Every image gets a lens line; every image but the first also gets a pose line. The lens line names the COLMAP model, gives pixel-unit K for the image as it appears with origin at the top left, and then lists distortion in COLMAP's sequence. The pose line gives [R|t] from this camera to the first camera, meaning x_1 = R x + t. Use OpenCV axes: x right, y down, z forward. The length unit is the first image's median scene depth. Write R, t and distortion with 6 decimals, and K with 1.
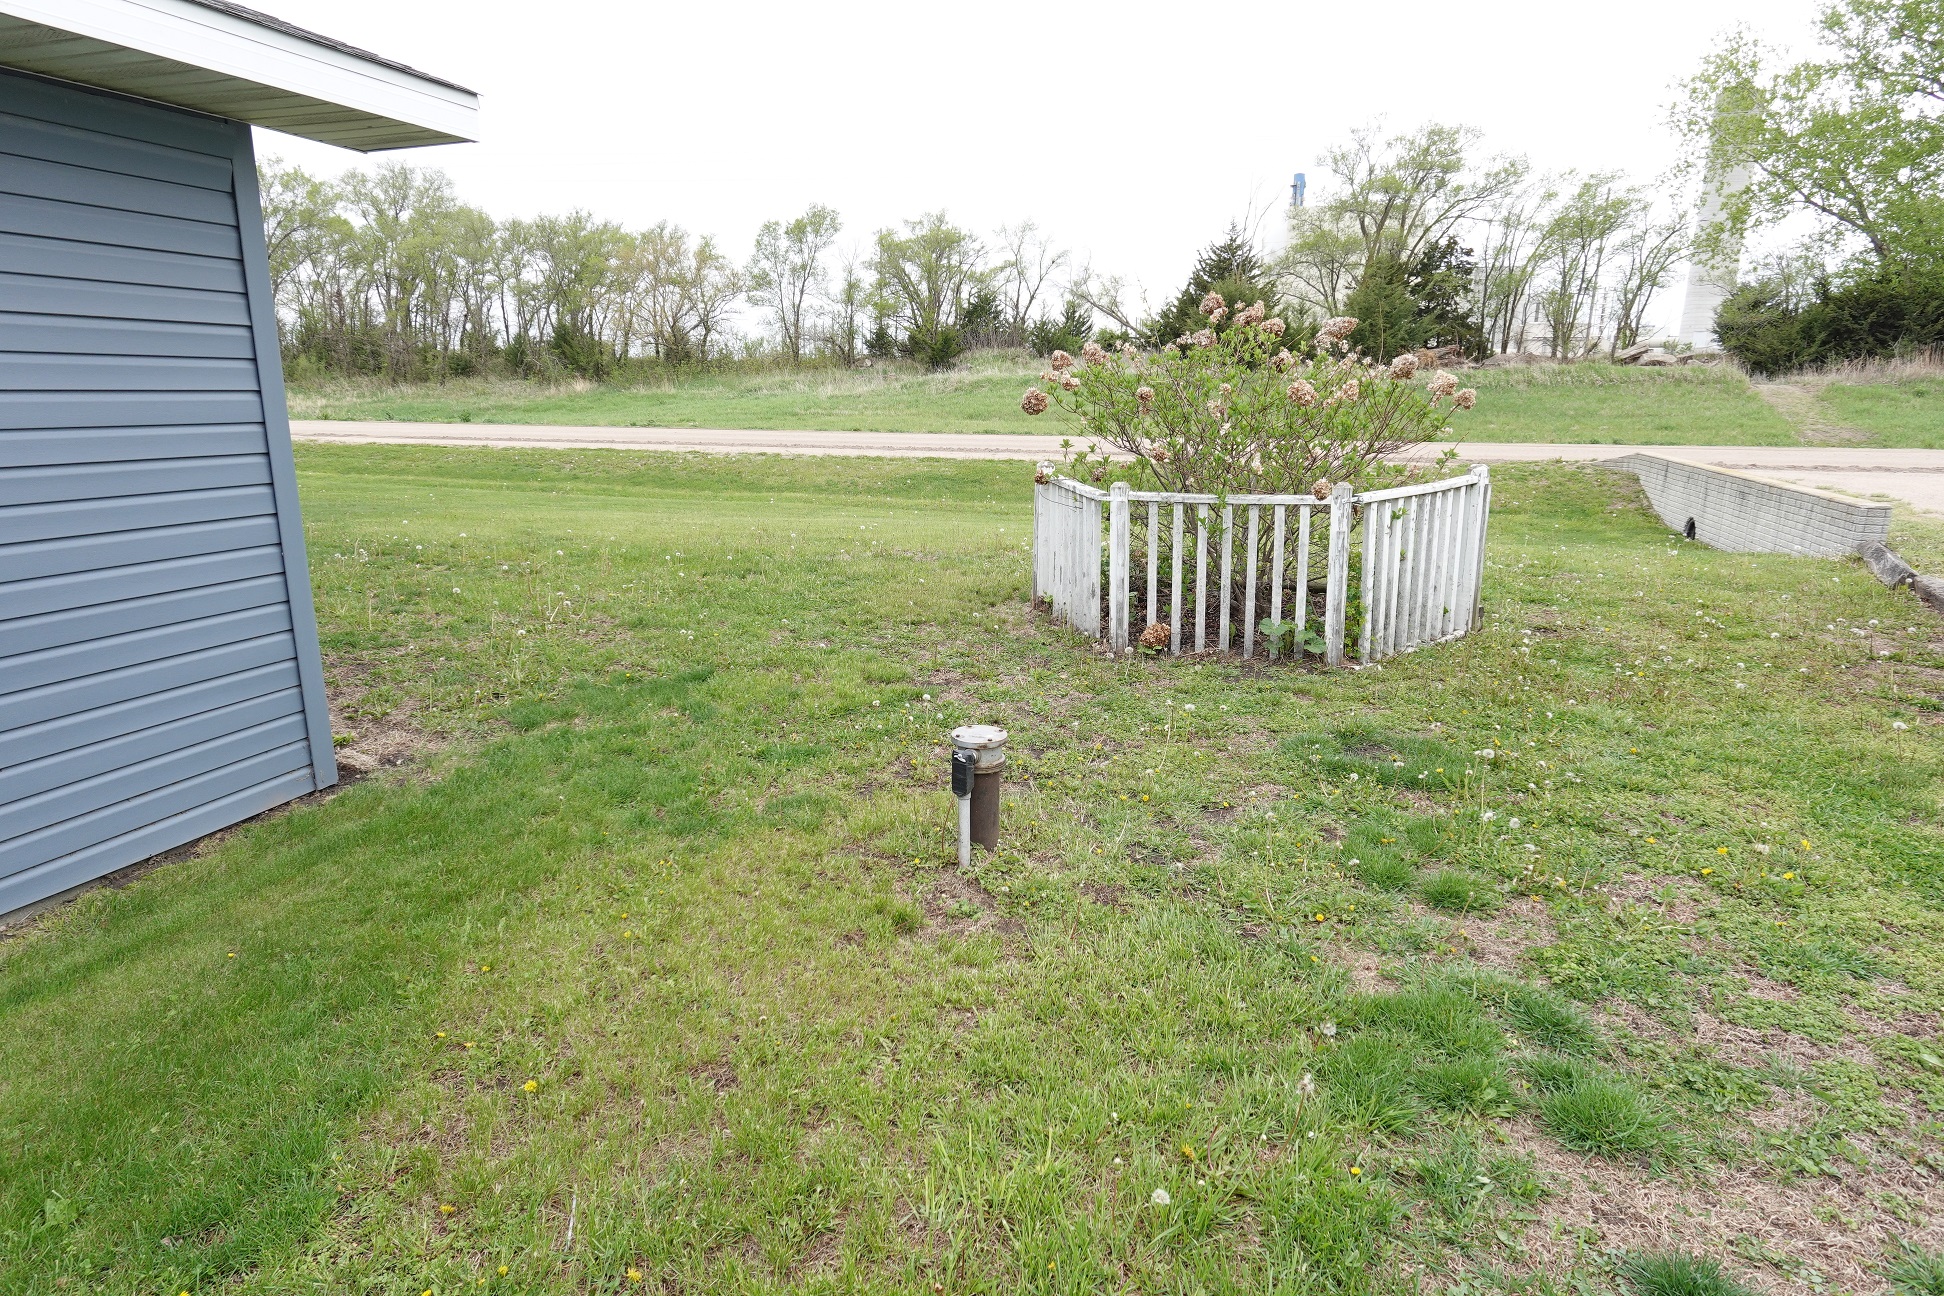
lens RADIAL K [[1142.9, 0, 972.0], [0, 1142.9, 648.0], [0, 0, 1]] dist [-0.000199, 0.003466]
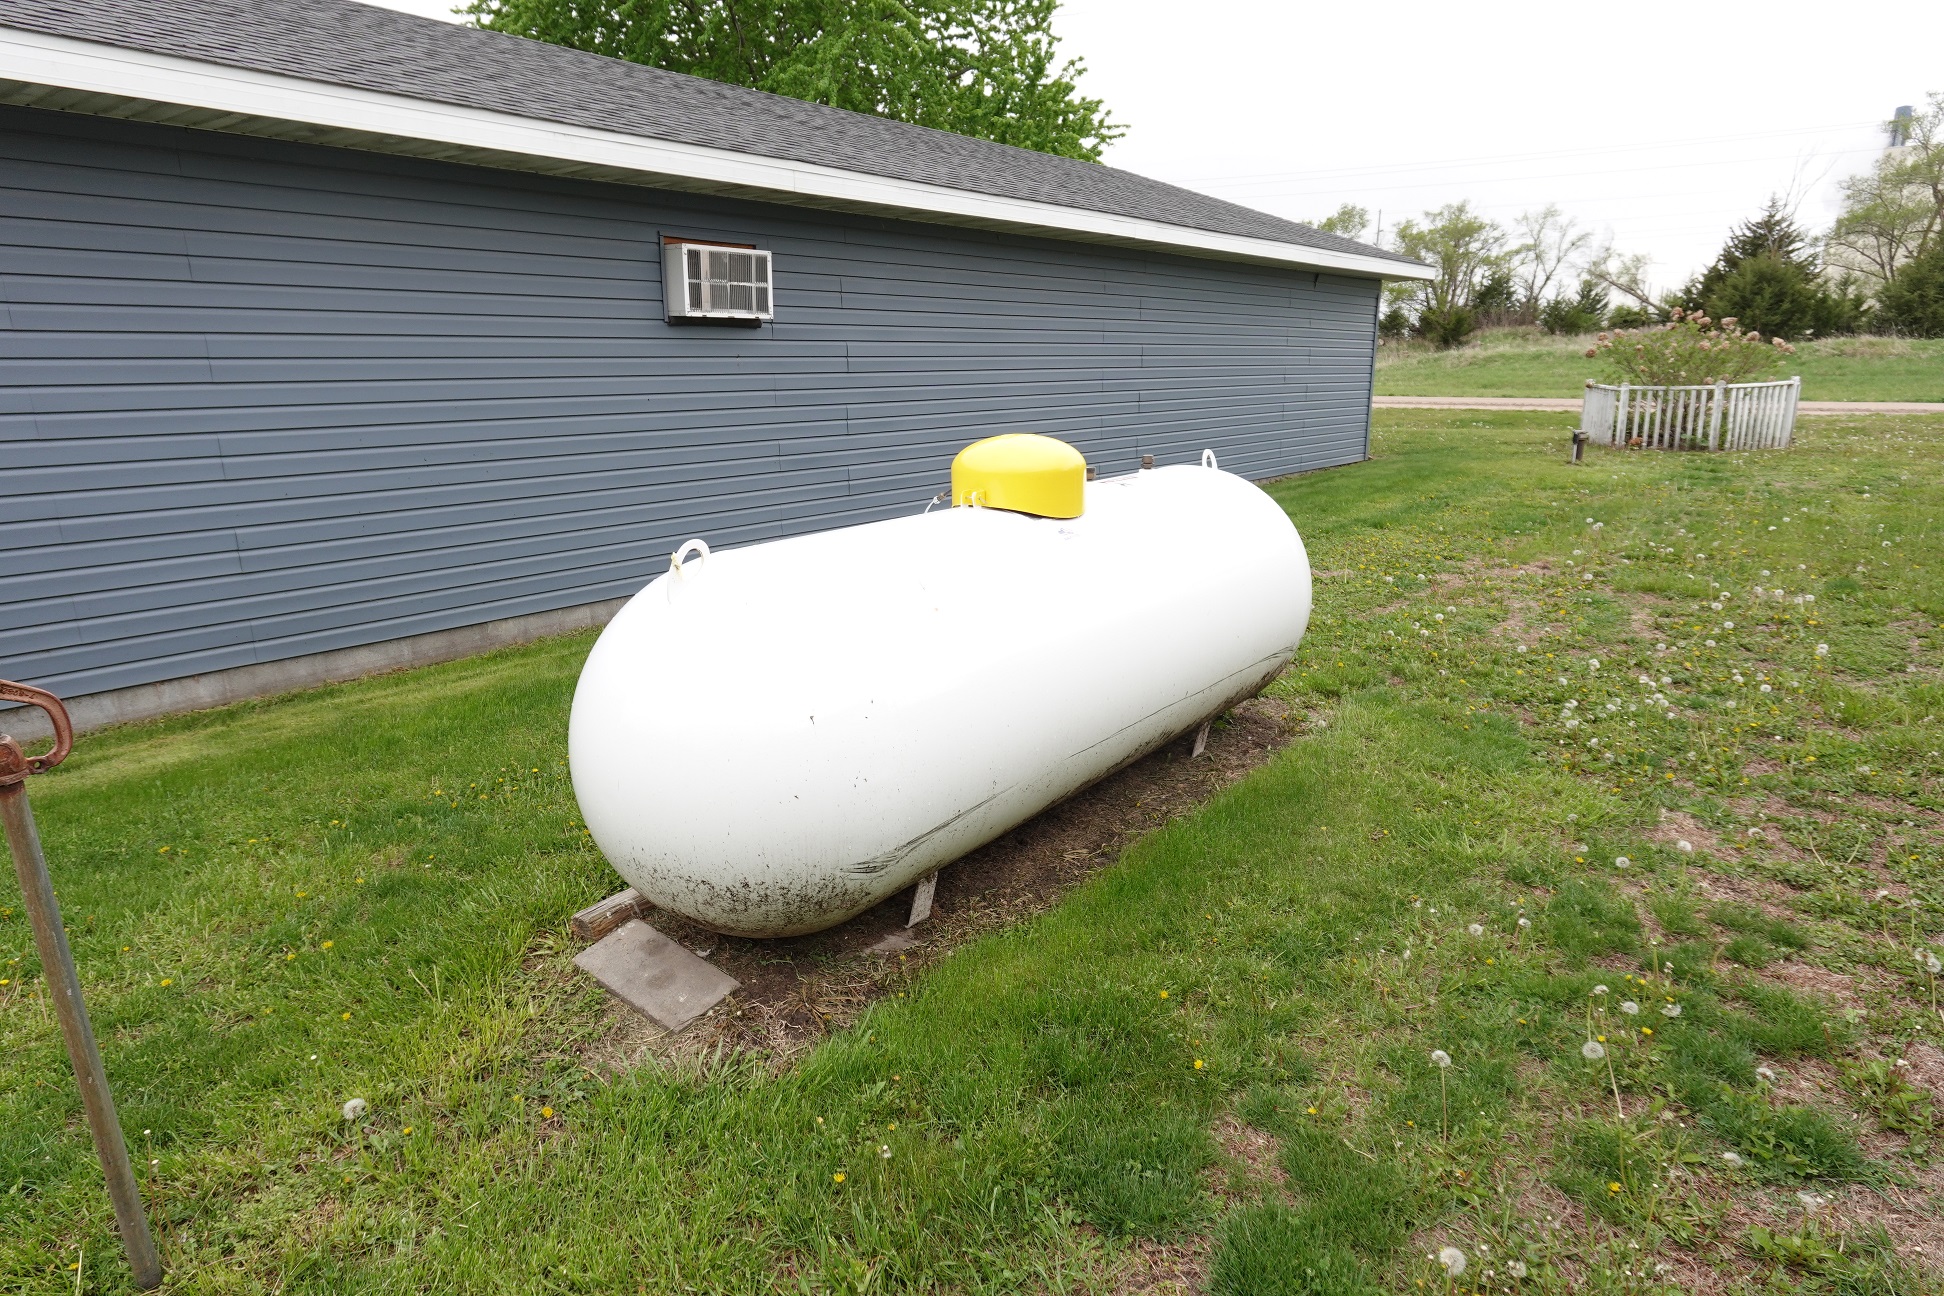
lens RADIAL K [[1142.9, 0, 972.0], [0, 1142.9, 648.0], [0, 0, 1]] dist [-0.000199, 0.003466]
pose [[0.926142, 0.082165, -0.368117, -0.025812], [-0.076831, 0.996618, 0.029153, 0.053072], [0.369267, 0.001283, 0.929323, -0.211096]]
